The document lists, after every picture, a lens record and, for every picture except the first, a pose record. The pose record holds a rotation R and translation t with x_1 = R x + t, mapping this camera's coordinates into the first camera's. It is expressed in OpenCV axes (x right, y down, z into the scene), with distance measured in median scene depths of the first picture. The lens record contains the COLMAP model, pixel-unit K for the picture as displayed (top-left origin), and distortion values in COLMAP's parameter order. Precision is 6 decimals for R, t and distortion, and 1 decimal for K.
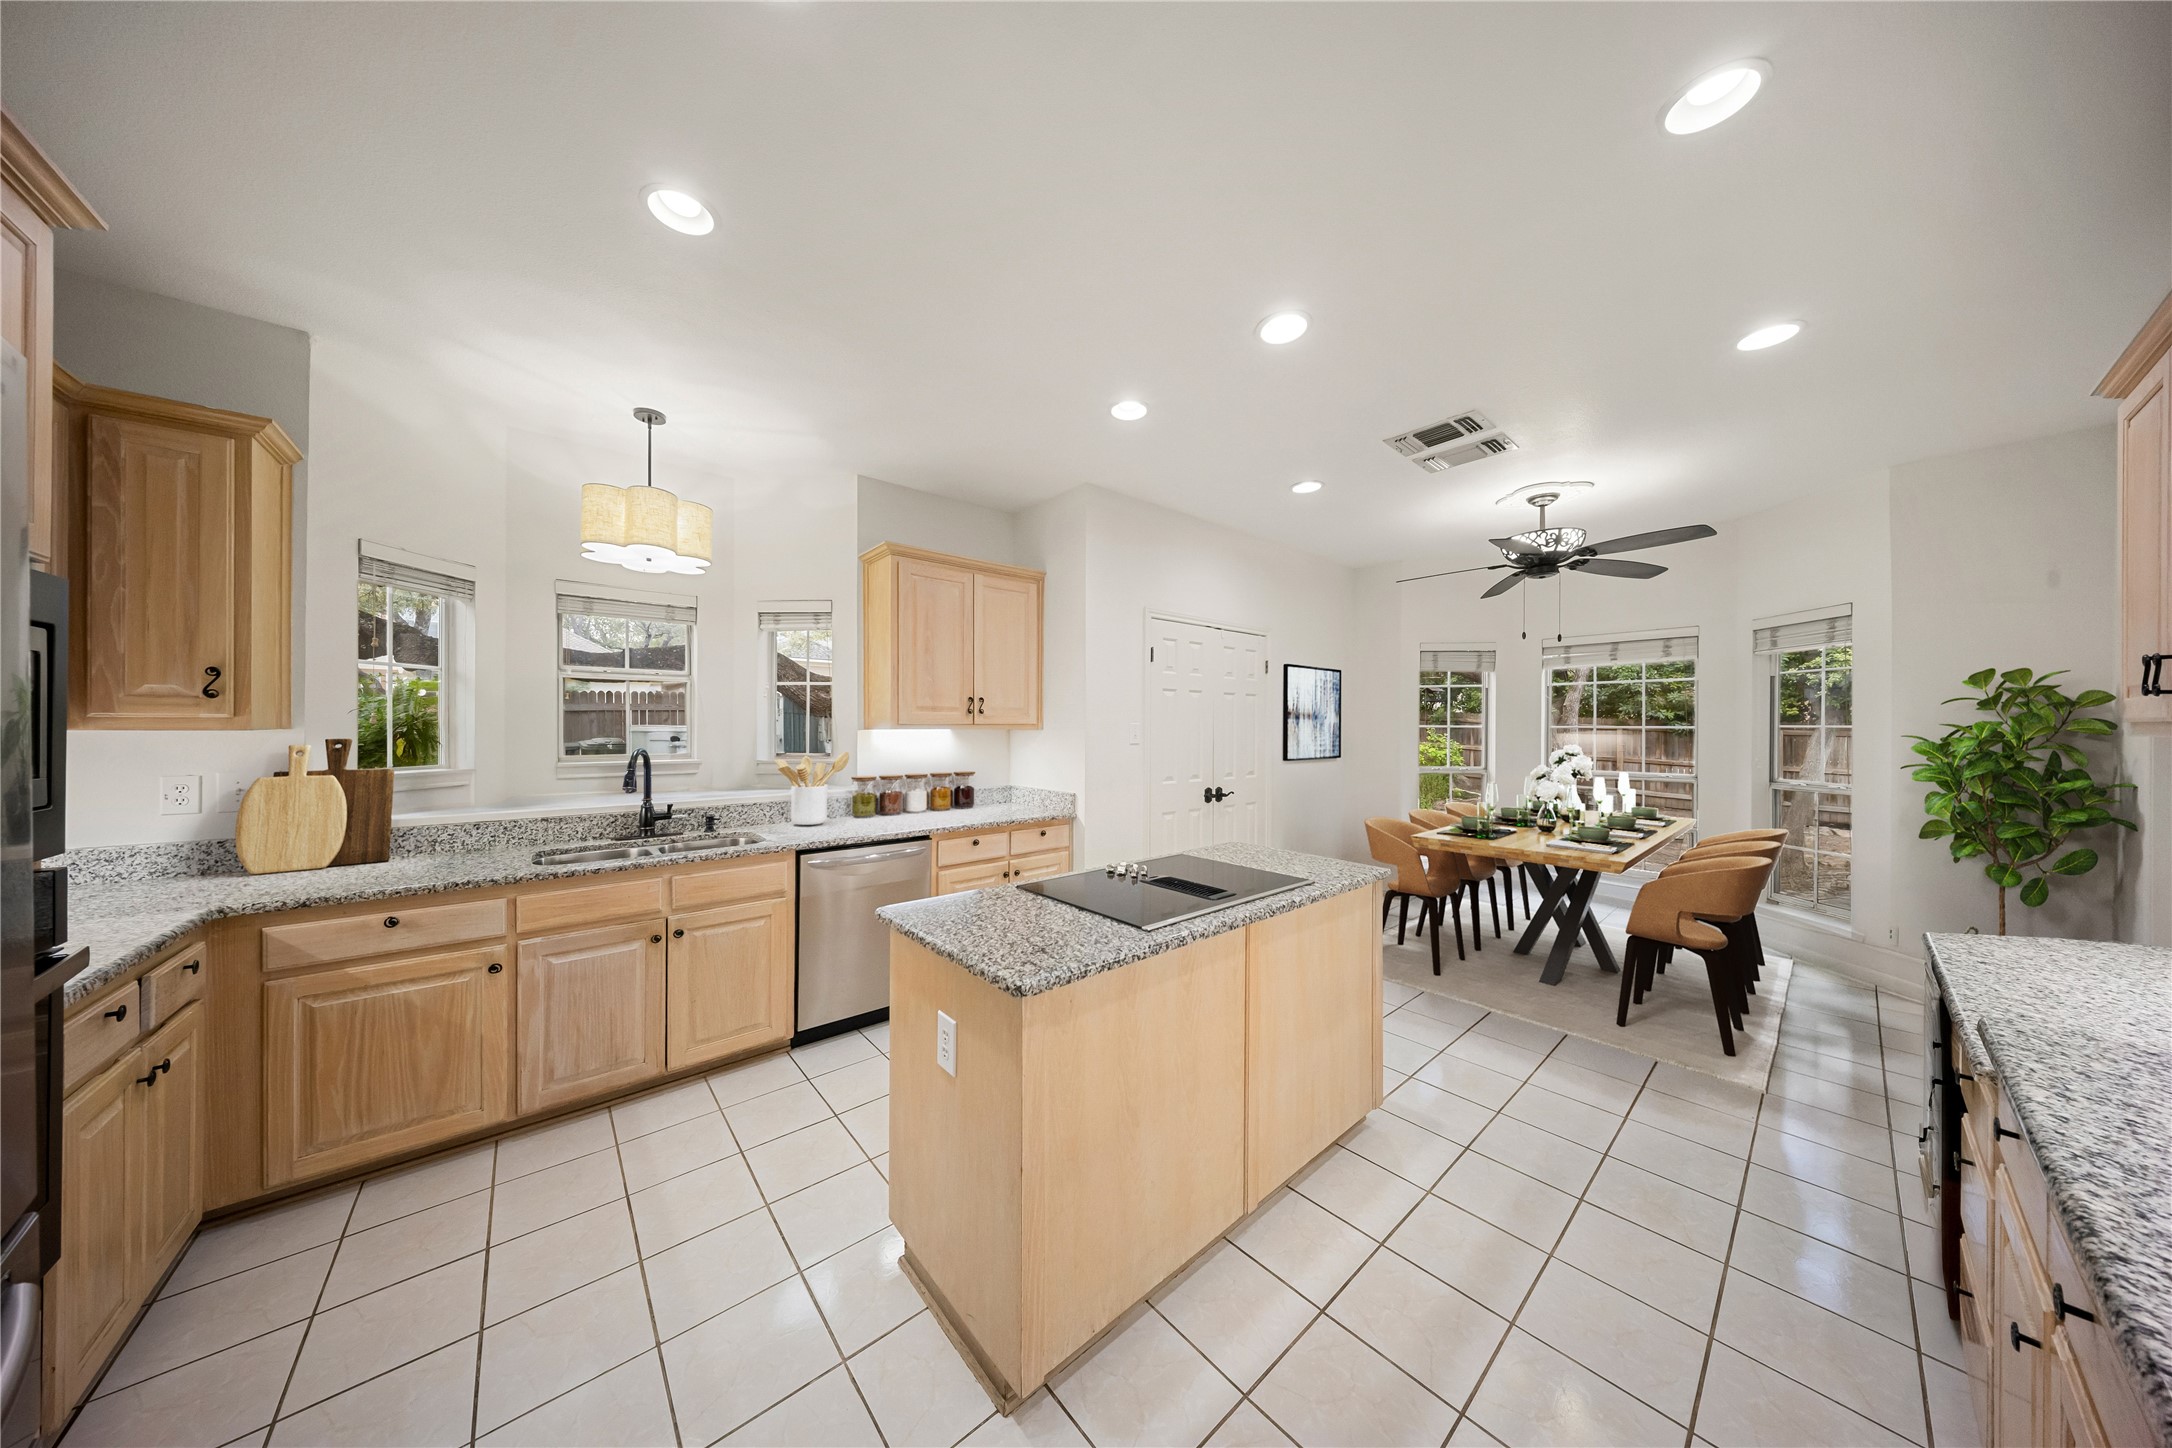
lens RADIAL K [[634.3, 0, 1082.0], [0, 634.3, 730.2], [0, 0, 1]] dist [0.000627, -0.000080]
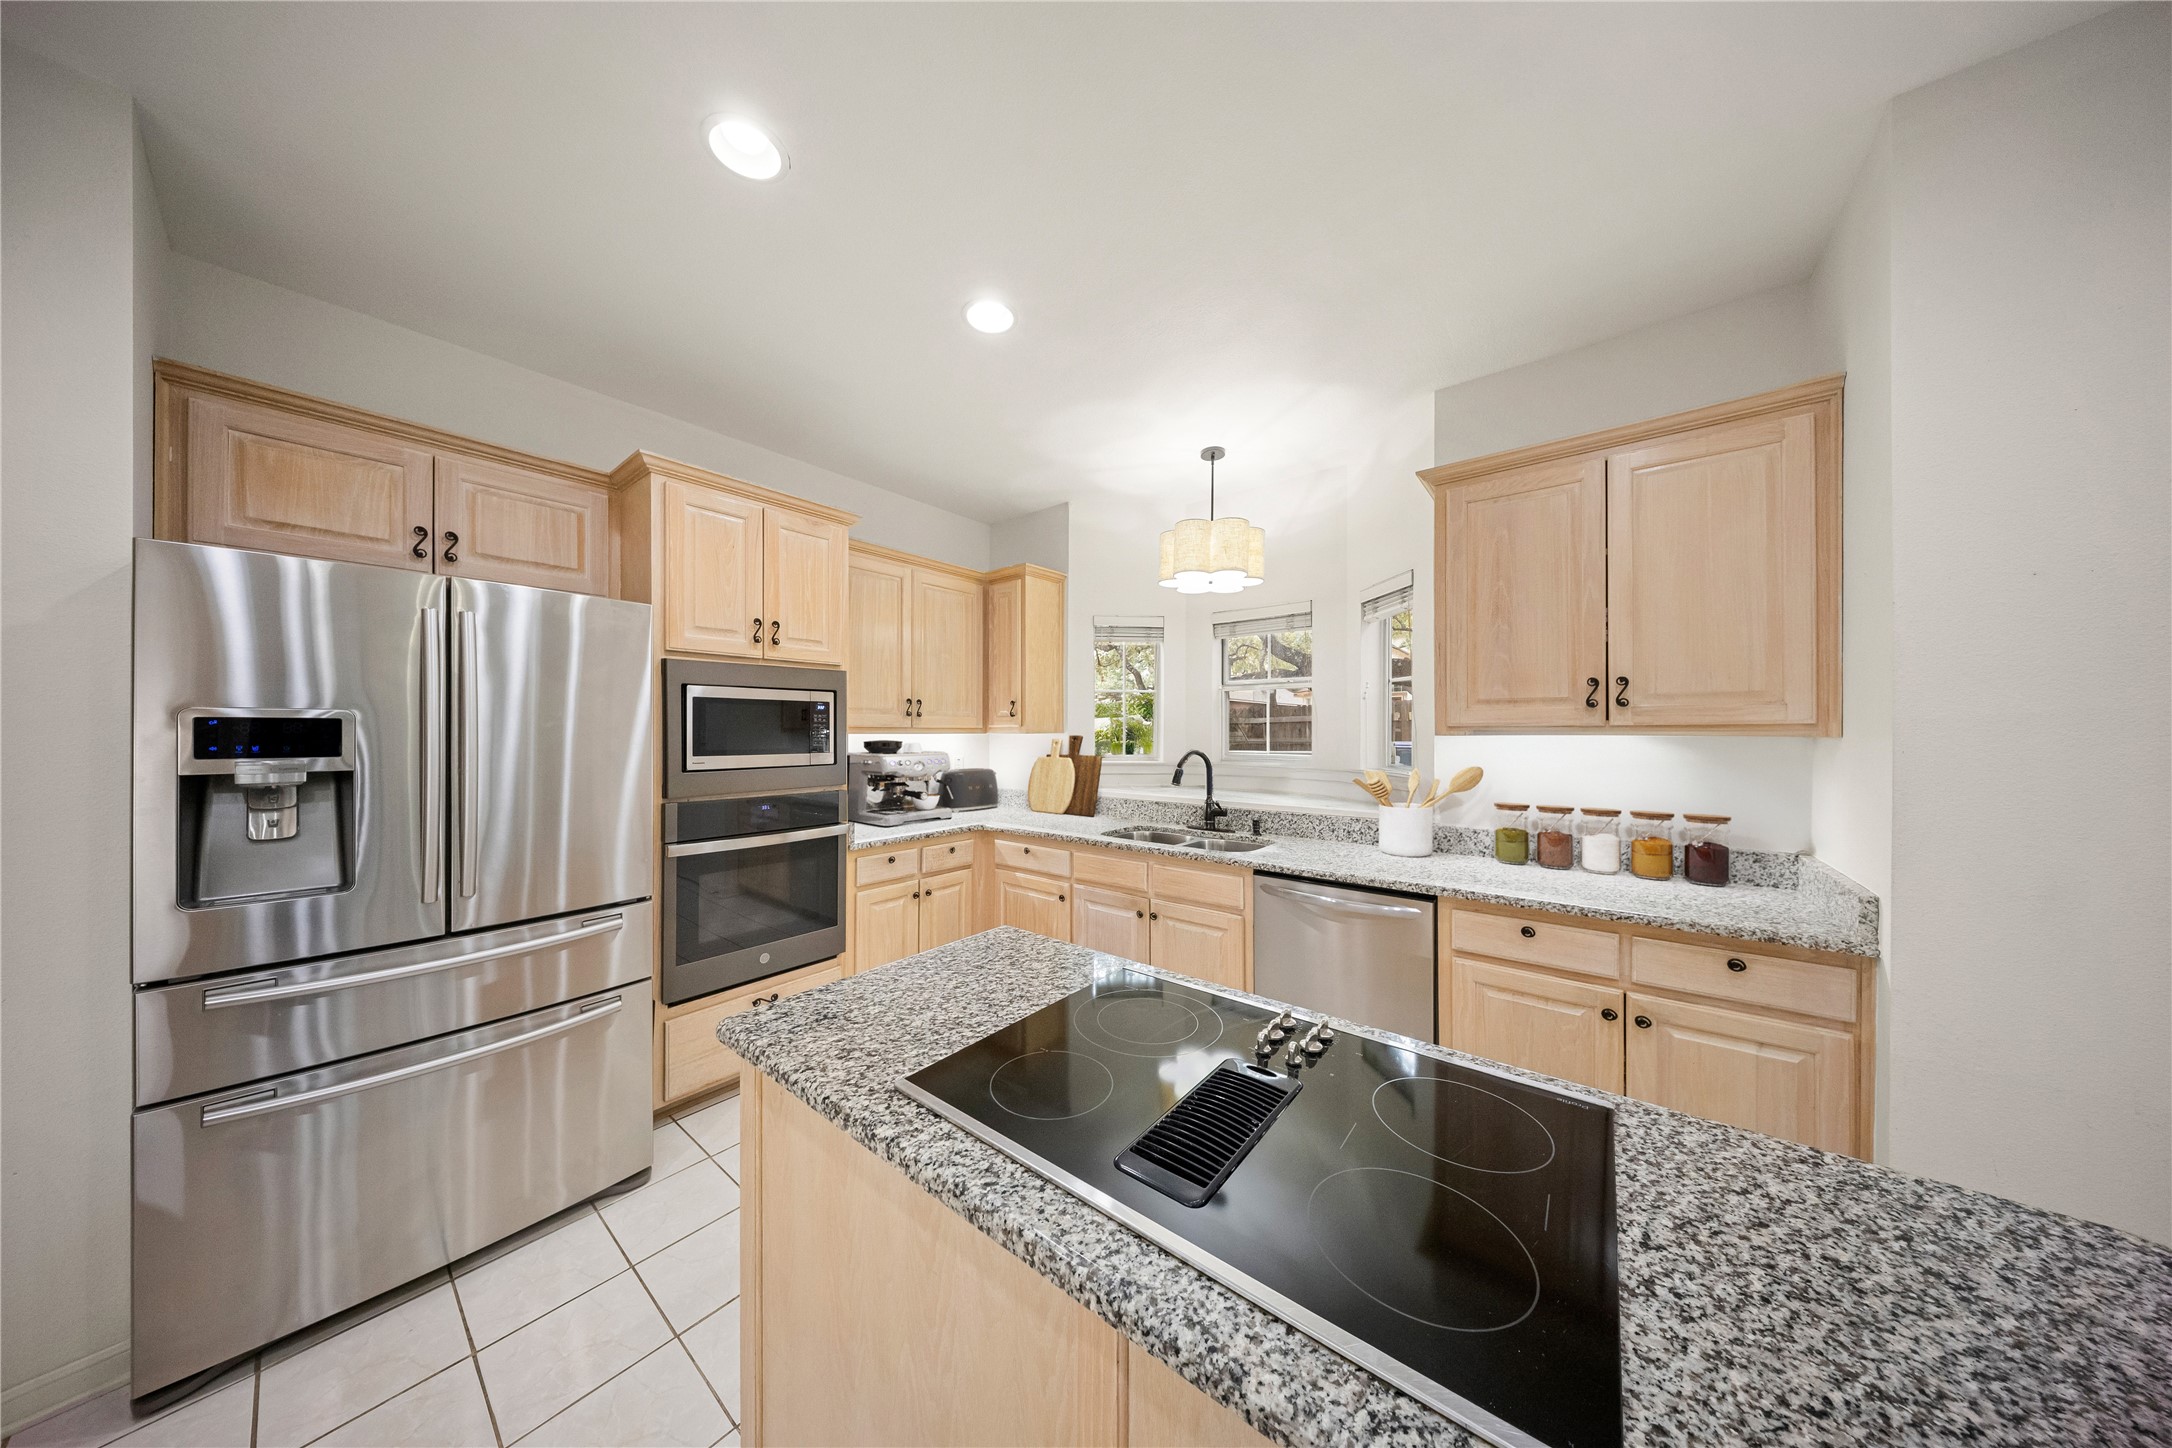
lens RADIAL K [[634.3, 0, 1082.0], [0, 634.3, 730.2], [0, 0, 1]] dist [0.000627, -0.000080]
pose [[0.184039, -0.001743, -0.982917, 0.356464], [-0.003521, 0.999991, -0.002433, -0.003659], [0.982913, 0.003908, 0.184031, 0.540641]]
